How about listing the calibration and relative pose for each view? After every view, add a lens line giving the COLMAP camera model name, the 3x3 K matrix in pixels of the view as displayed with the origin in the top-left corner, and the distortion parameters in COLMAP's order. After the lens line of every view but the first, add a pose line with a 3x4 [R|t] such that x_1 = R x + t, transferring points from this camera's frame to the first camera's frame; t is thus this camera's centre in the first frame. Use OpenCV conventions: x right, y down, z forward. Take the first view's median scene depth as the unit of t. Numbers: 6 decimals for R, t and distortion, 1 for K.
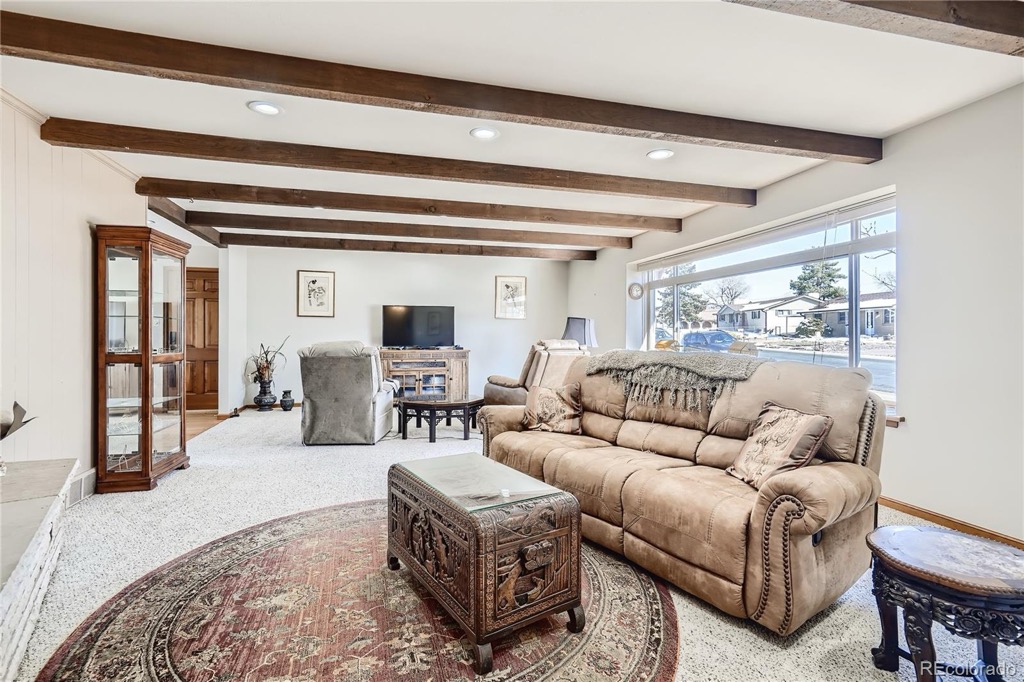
lens RADIAL K [[475.6, 0, 507.9], [0, 475.6, 335.6], [0, 0, 1]] dist [-0.004305, -0.000213]
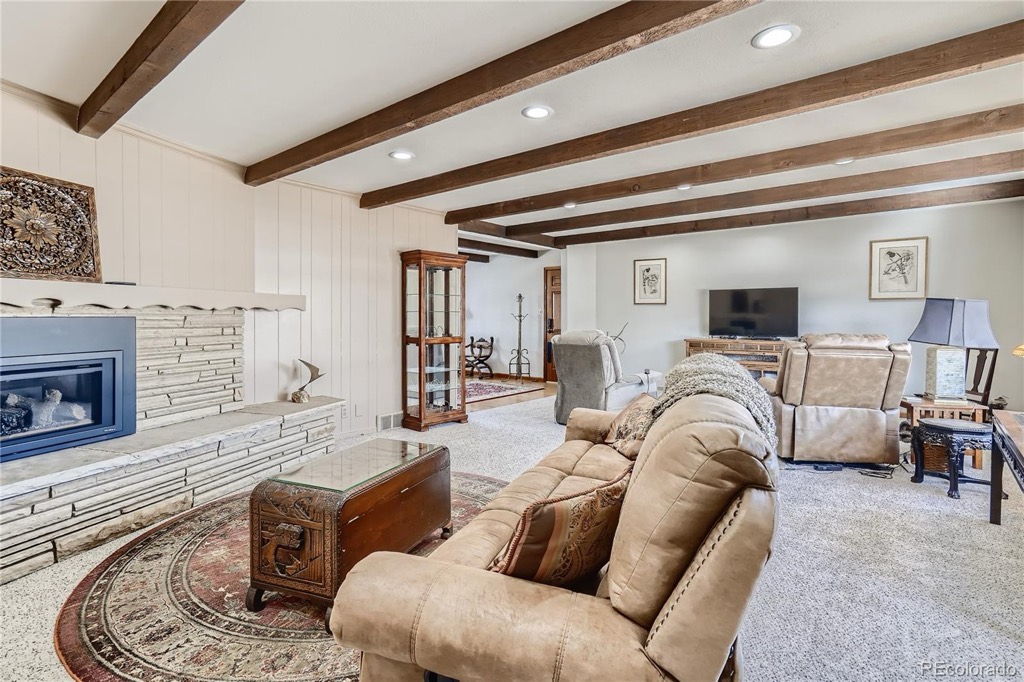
lens RADIAL K [[482.0, 0, 511.0], [0, 482.0, 332.8], [0, 0, 1]] dist [-0.002760, 0.000556]
pose [[0.615735, 0.024186, -0.787582, 0.345350], [-0.001832, 0.999570, 0.029264, -0.012195], [0.787951, -0.016576, 0.615515, 0.193799]]
